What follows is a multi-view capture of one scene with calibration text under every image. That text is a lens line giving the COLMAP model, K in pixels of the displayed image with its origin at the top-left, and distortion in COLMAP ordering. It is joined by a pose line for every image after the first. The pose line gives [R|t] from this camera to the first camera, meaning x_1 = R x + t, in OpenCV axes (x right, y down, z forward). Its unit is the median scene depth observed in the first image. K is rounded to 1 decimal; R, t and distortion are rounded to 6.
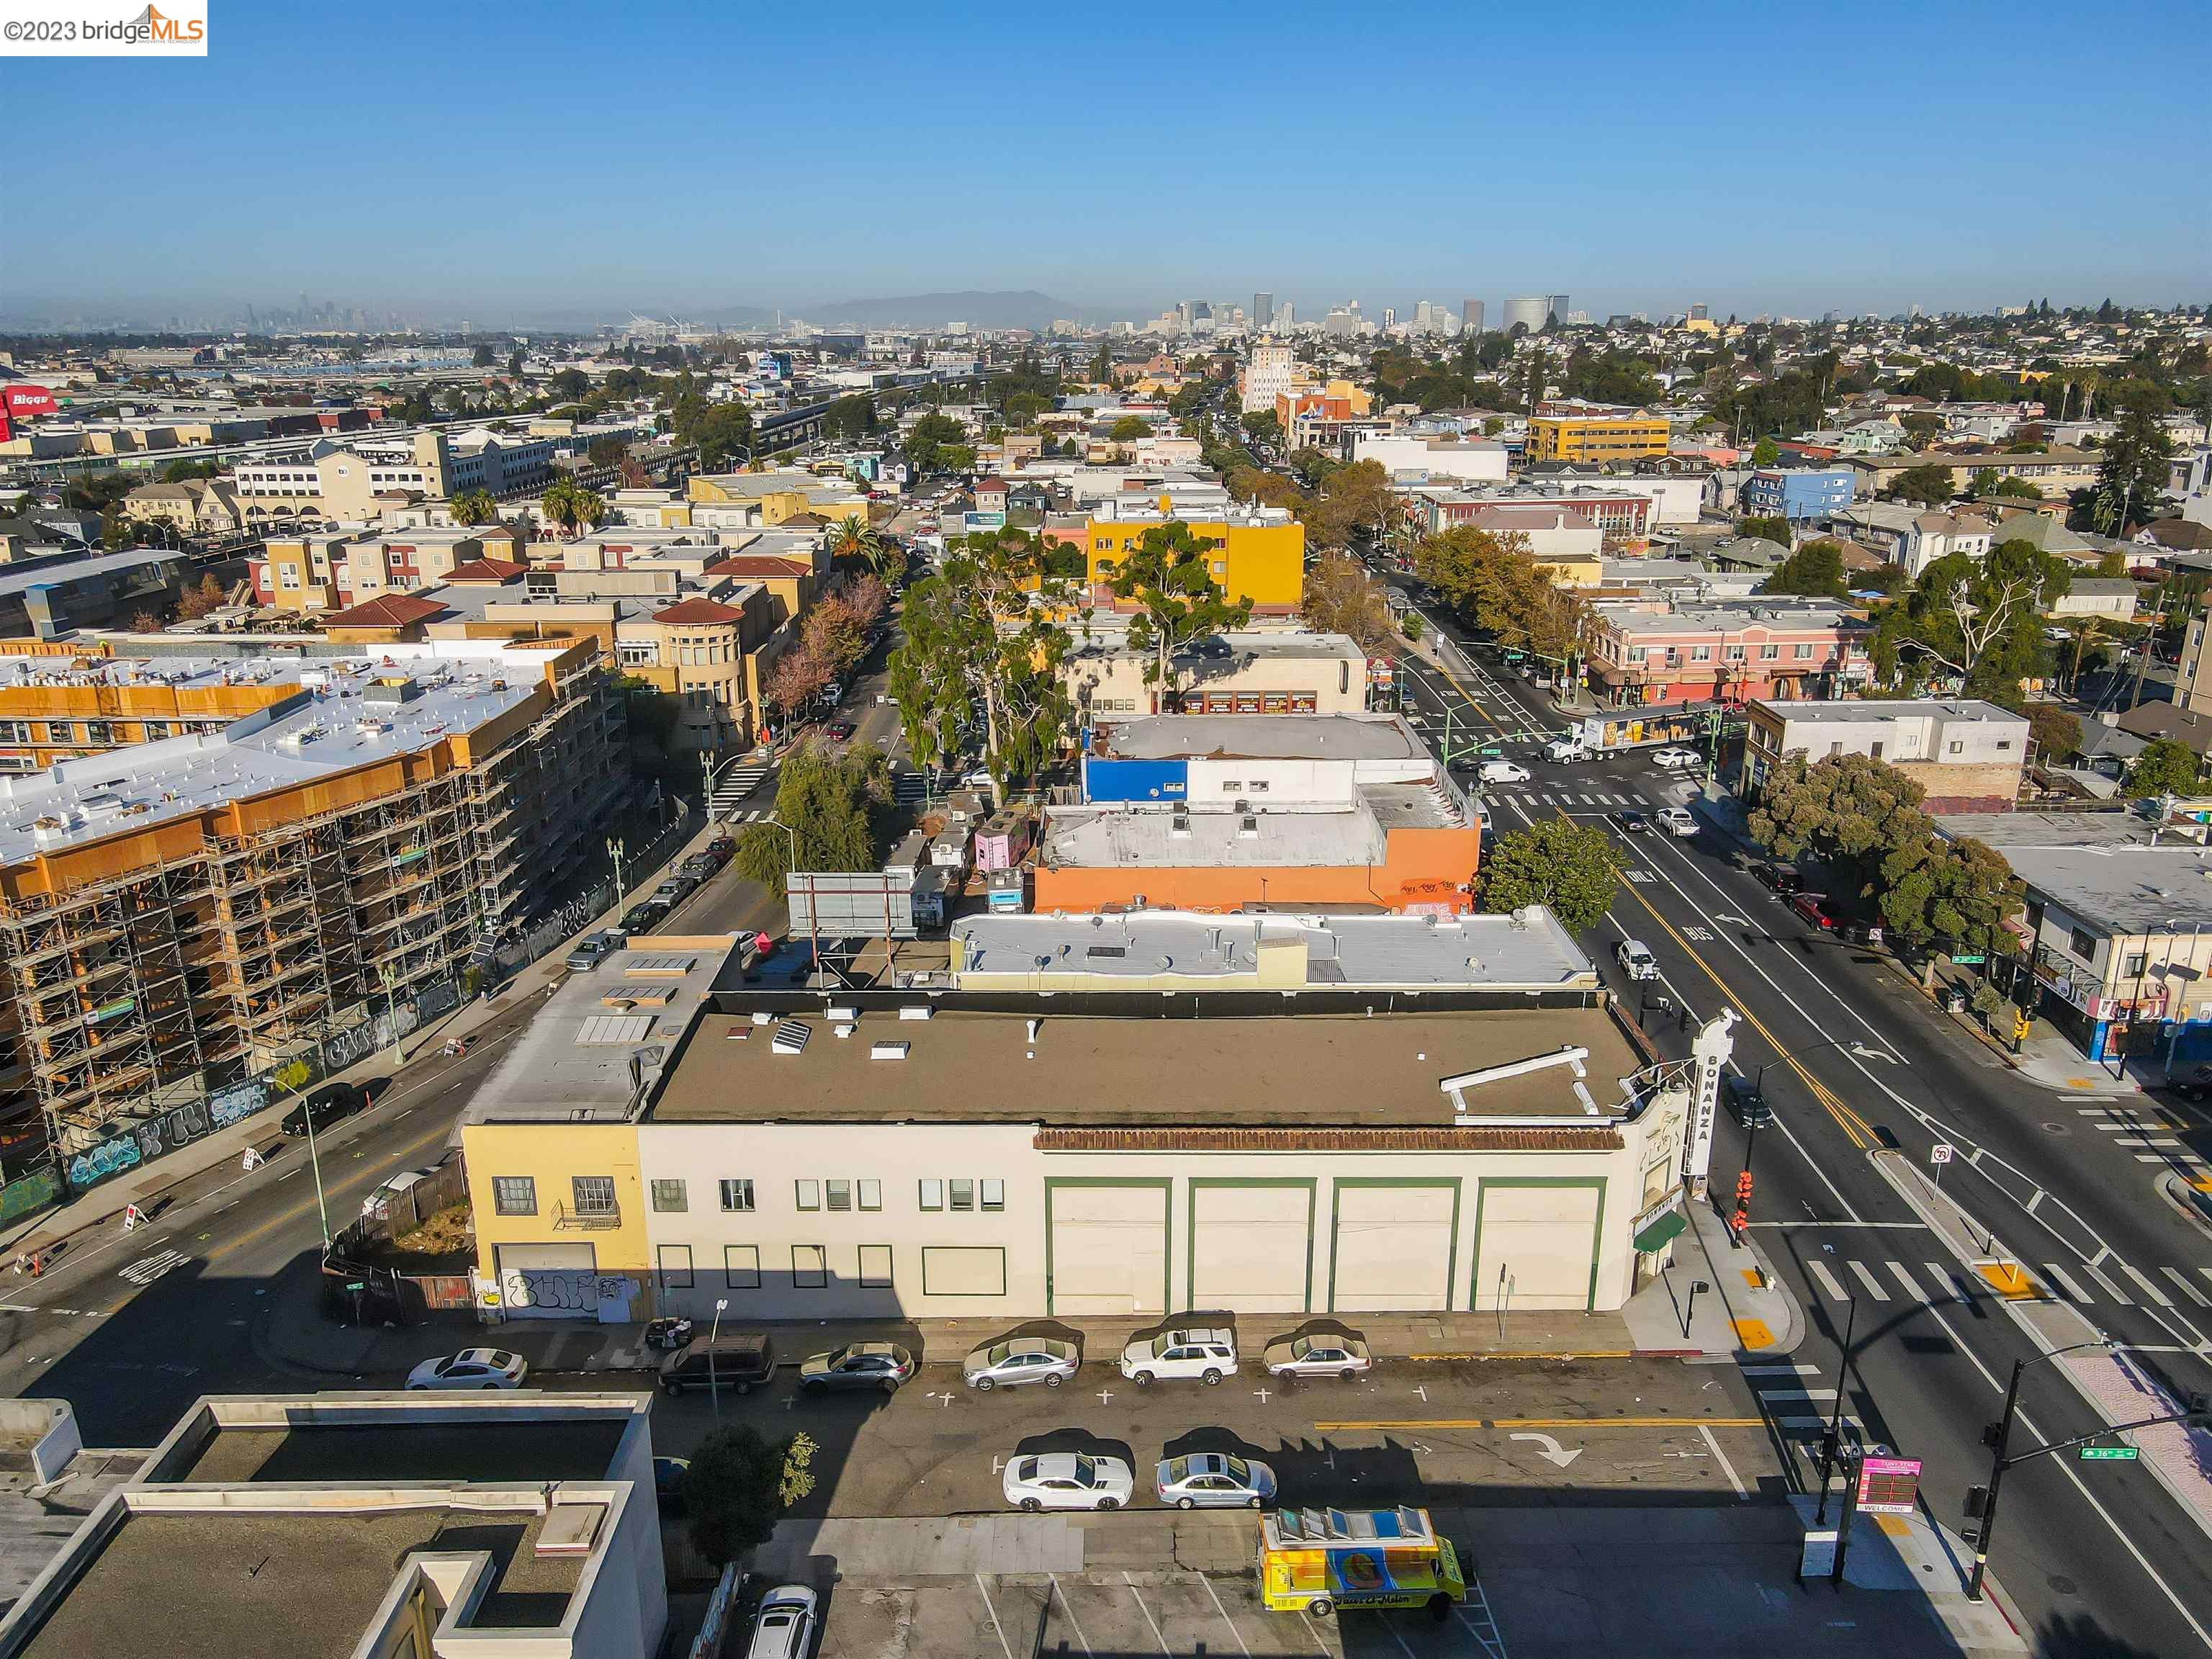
lens RADIAL K [[1646.1, 0, 1106.0], [0, 1646.1, 829.5], [0, 0, 1]] dist [0.023555, -0.006552]
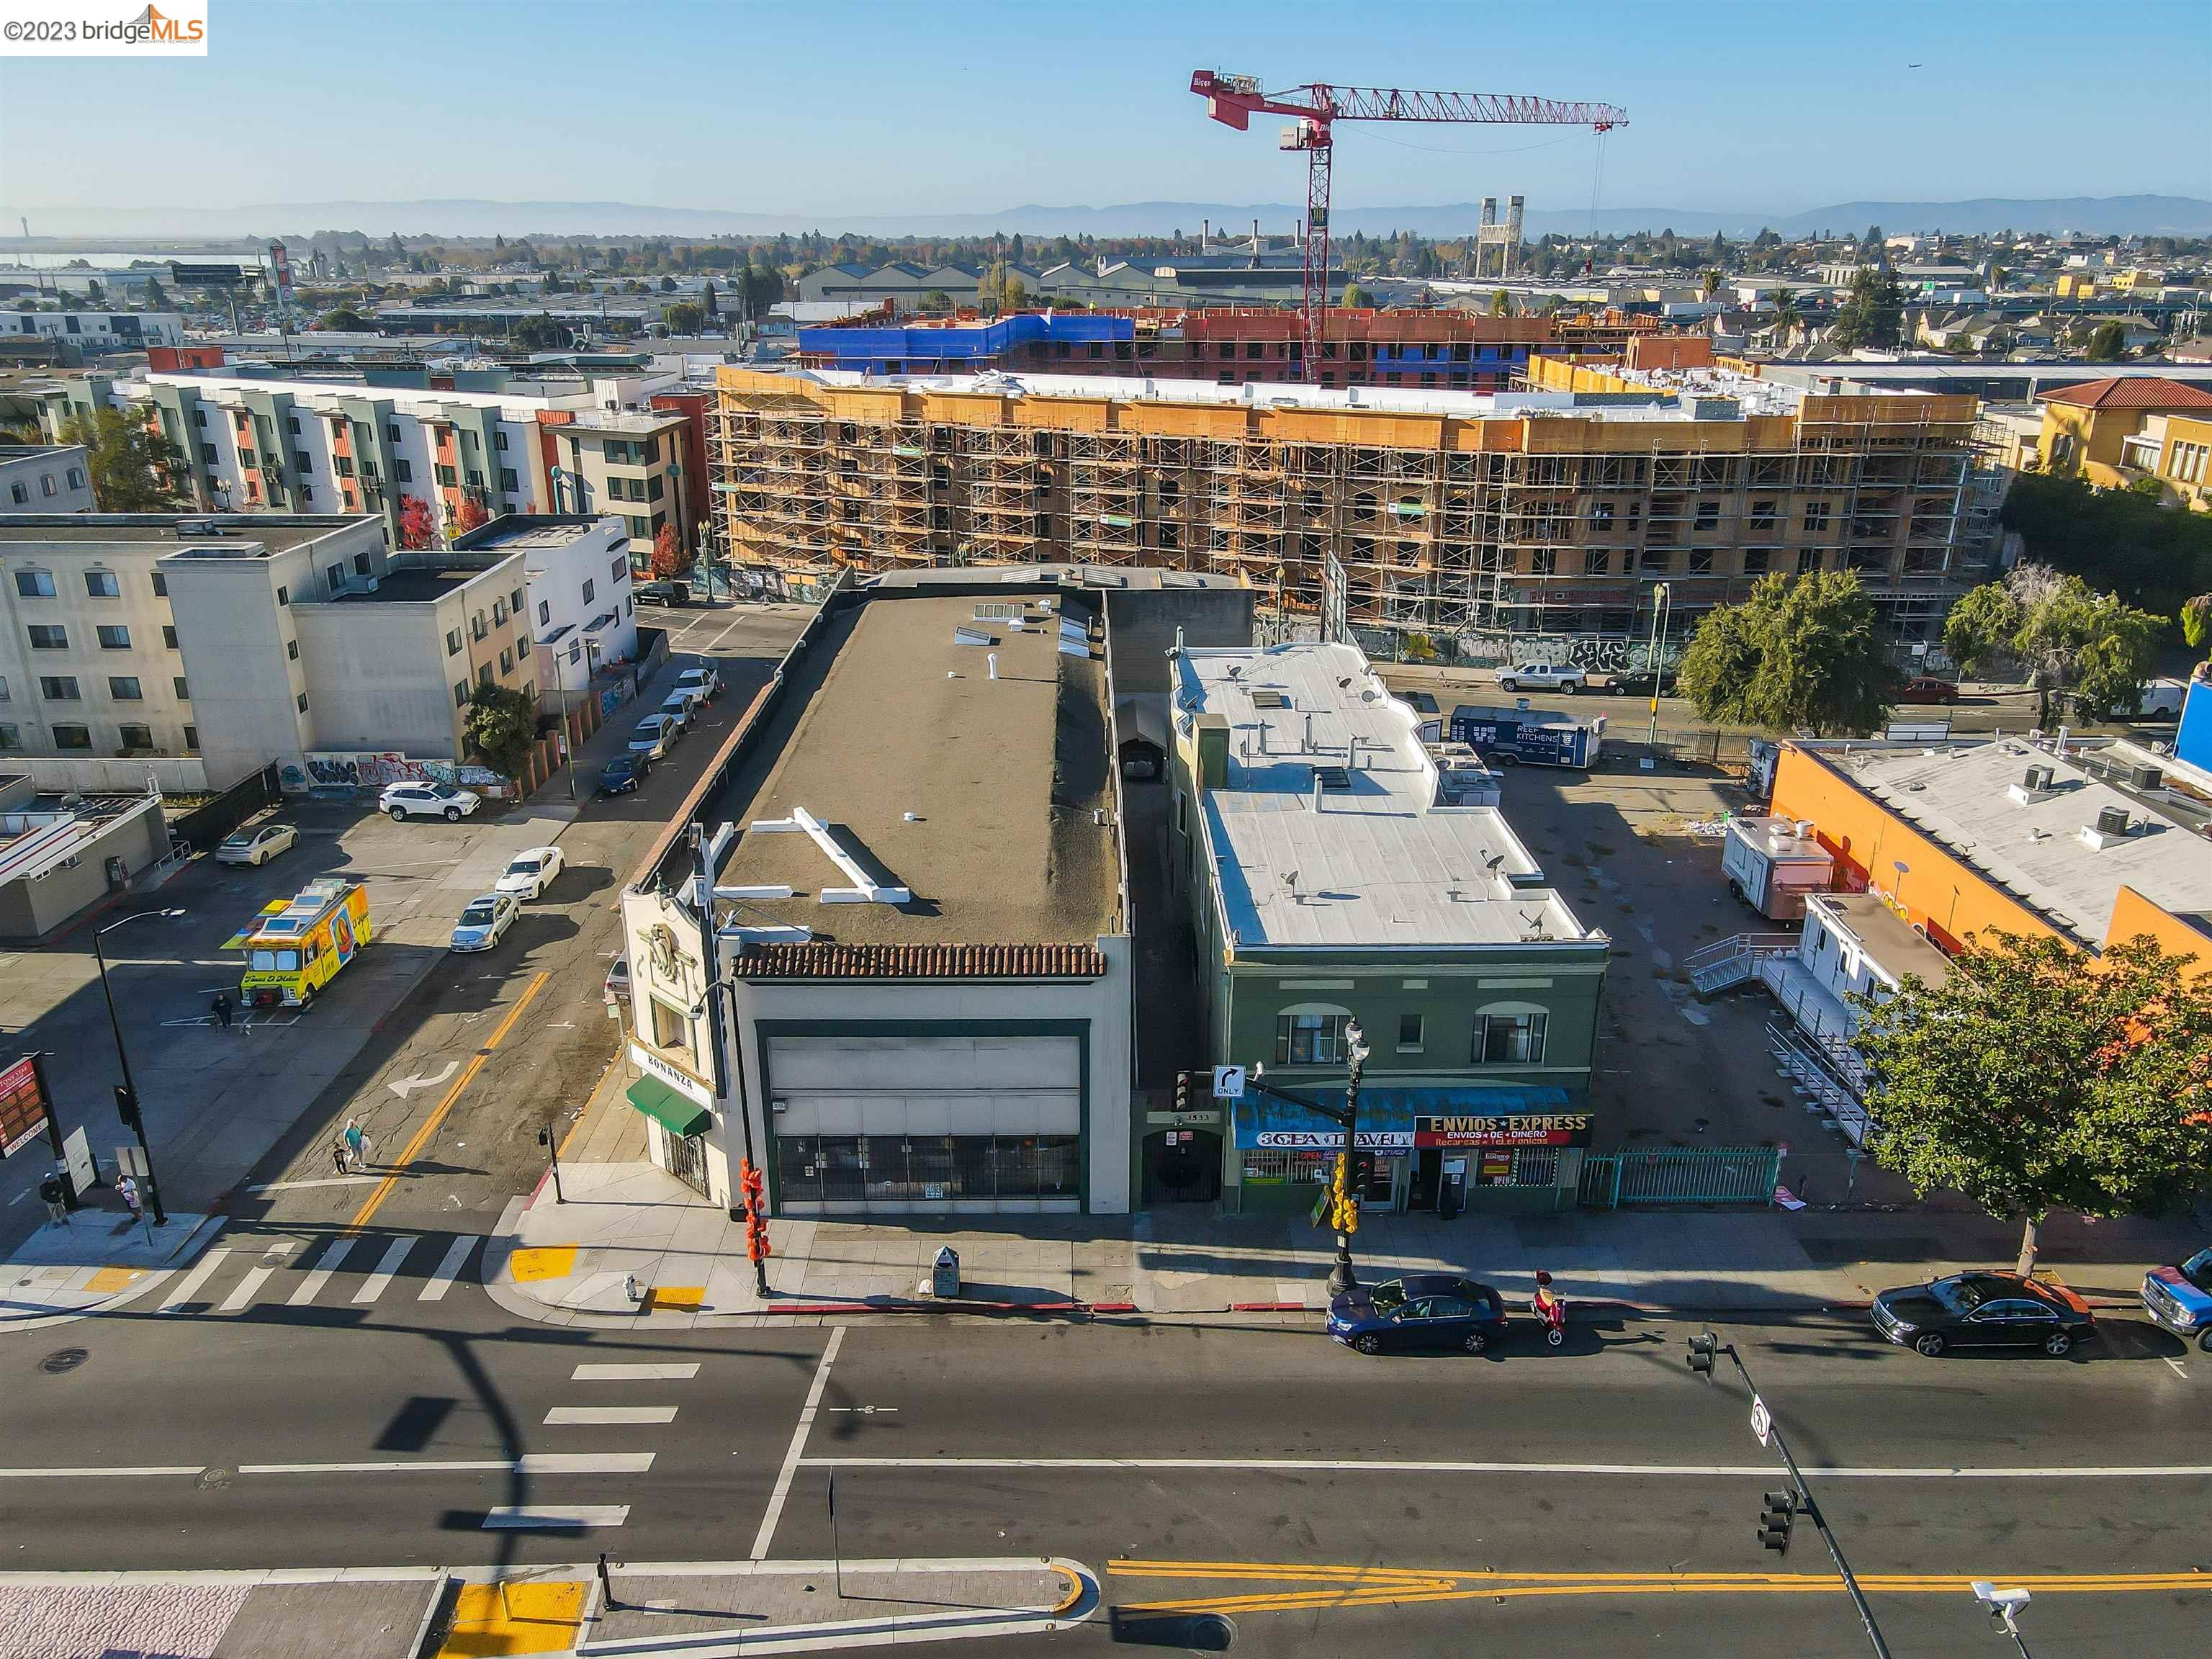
lens RADIAL K [[1628.4, 0, 1106.0], [0, 1628.4, 829.5], [0, 0, 1]] dist [0.003613, 0.022414]
pose [[0.003088, 0.342837, -0.939390, 0.883174], [-0.301347, 0.896045, 0.326028, -0.116408], [0.953509, 0.282076, 0.106080, 1.032854]]
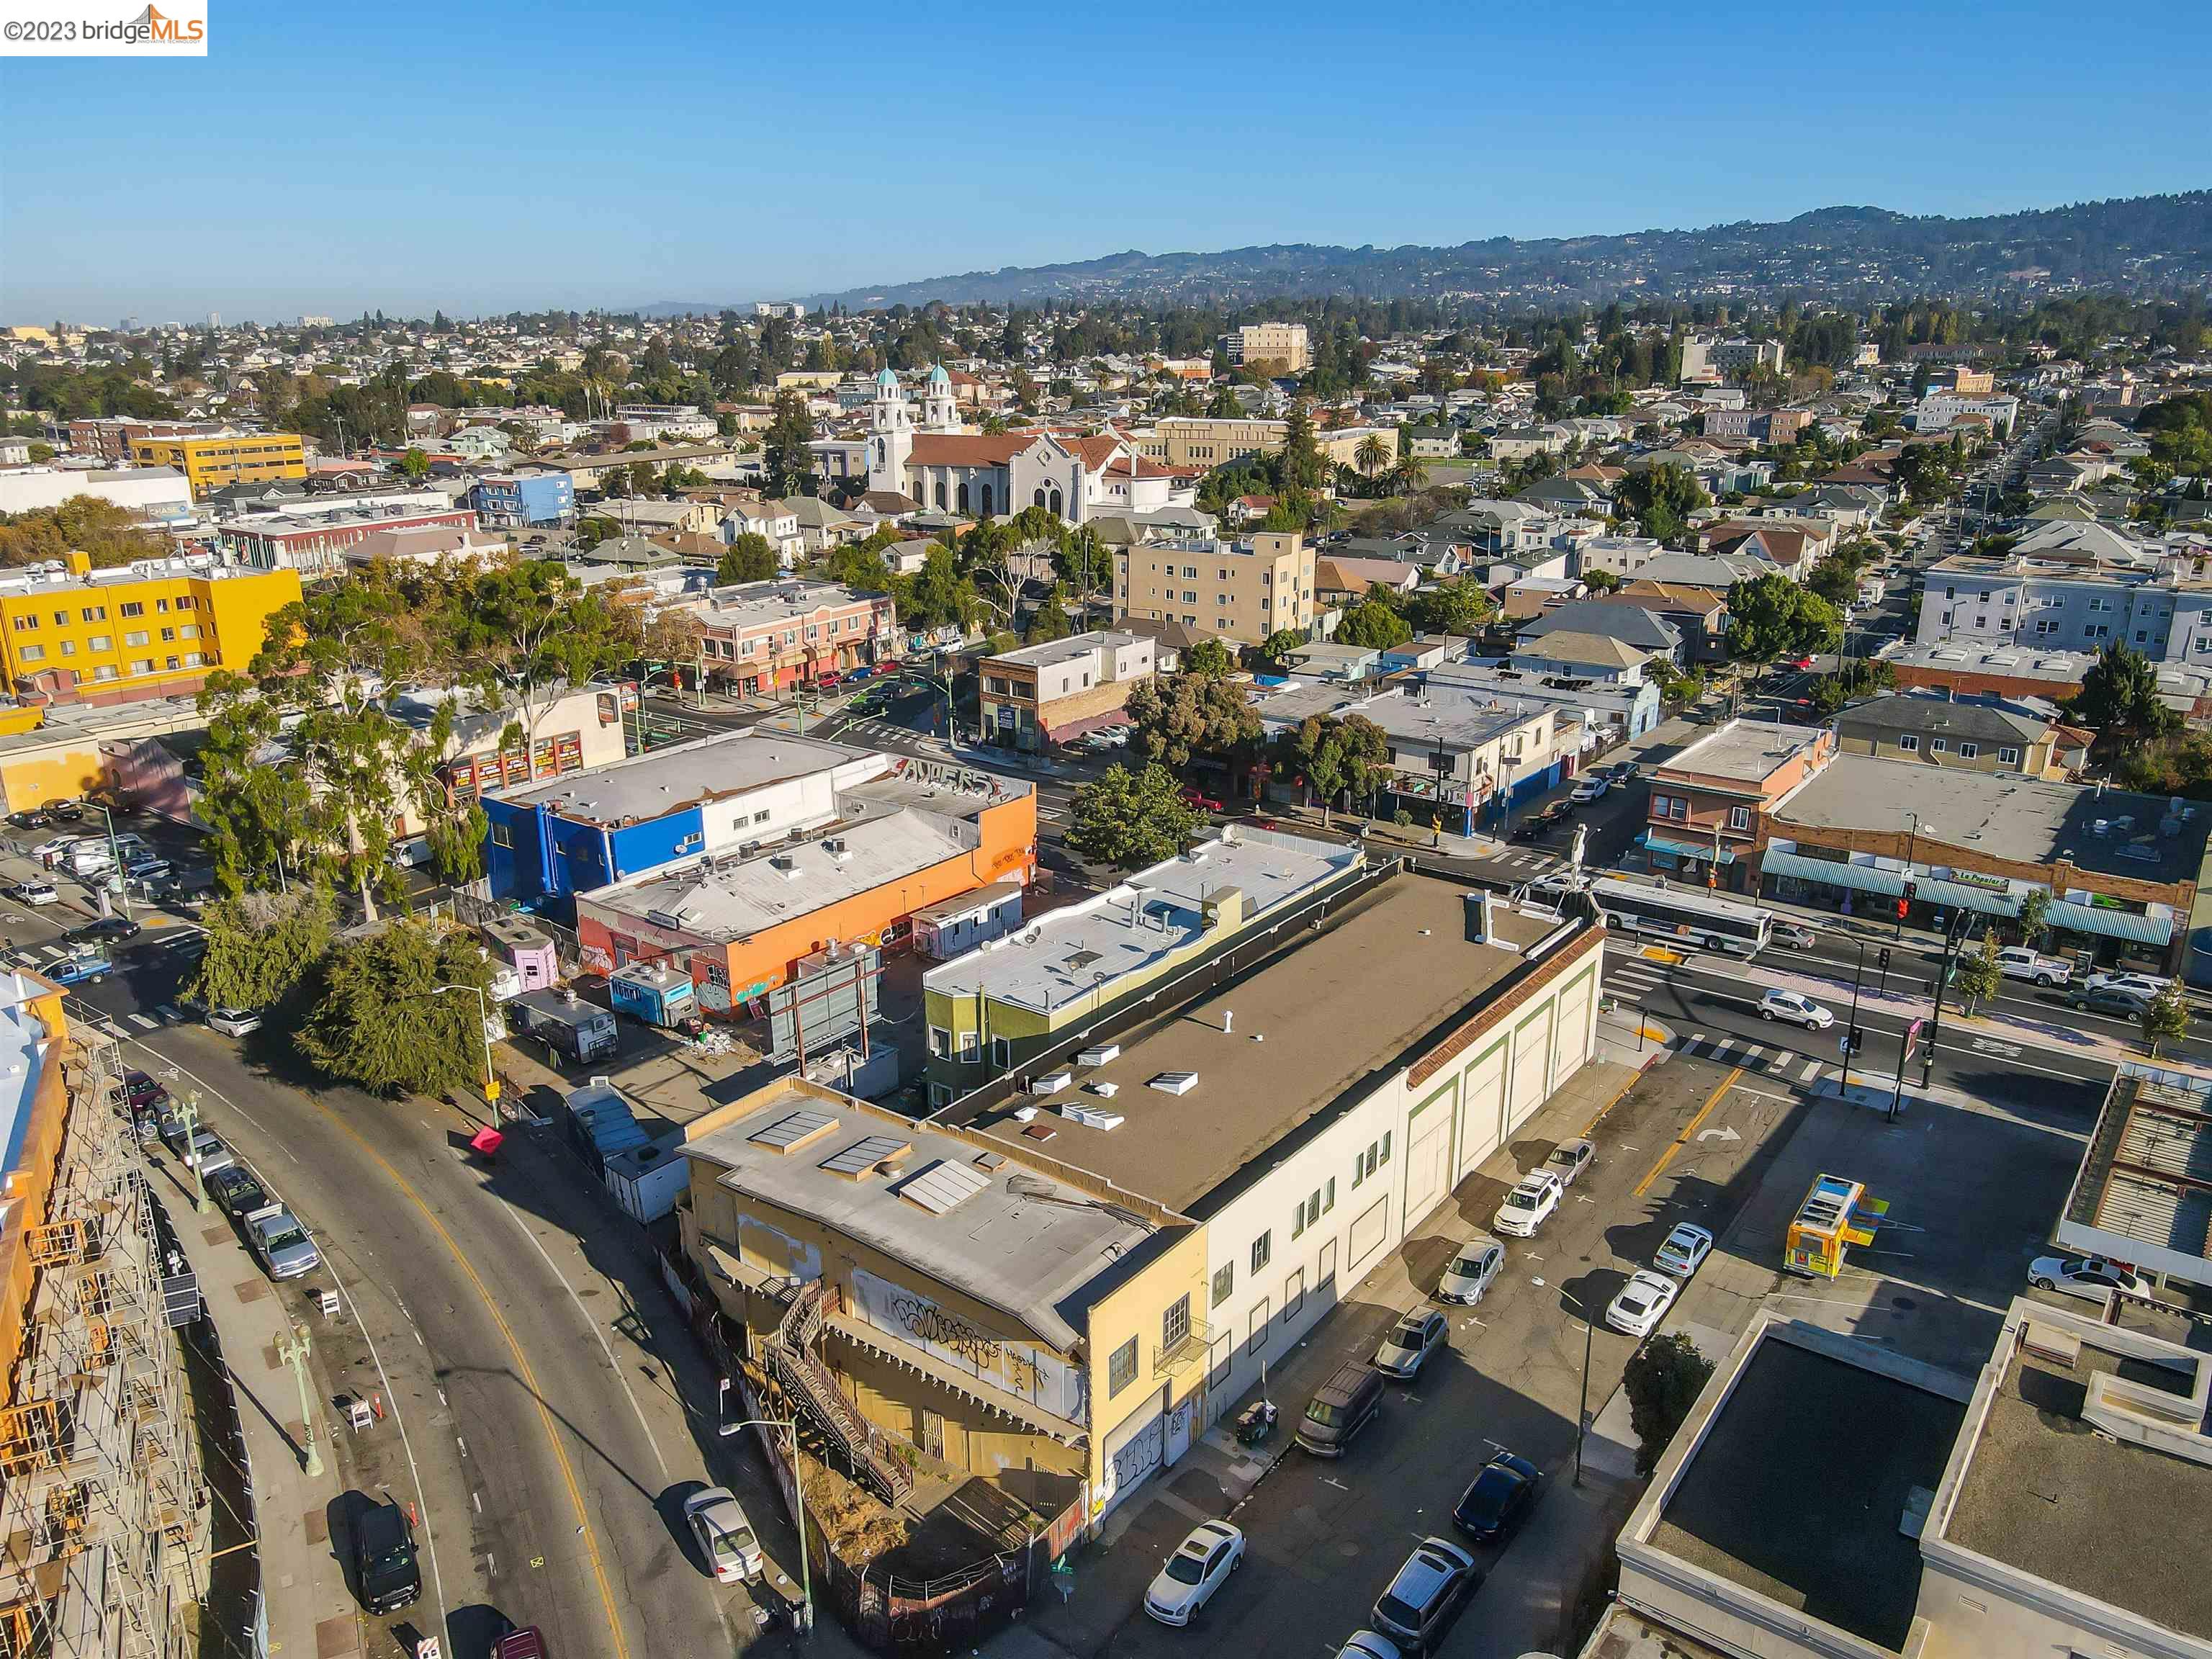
lens RADIAL K [[1628.4, 0, 1106.0], [0, 1628.4, 829.5], [0, 0, 1]] dist [0.003613, 0.022414]
pose [[0.597876, -0.237952, 0.765456, -0.892671], [0.238580, 0.964471, 0.113471, -0.136554], [-0.765261, 0.114781, 0.633404, 0.415009]]
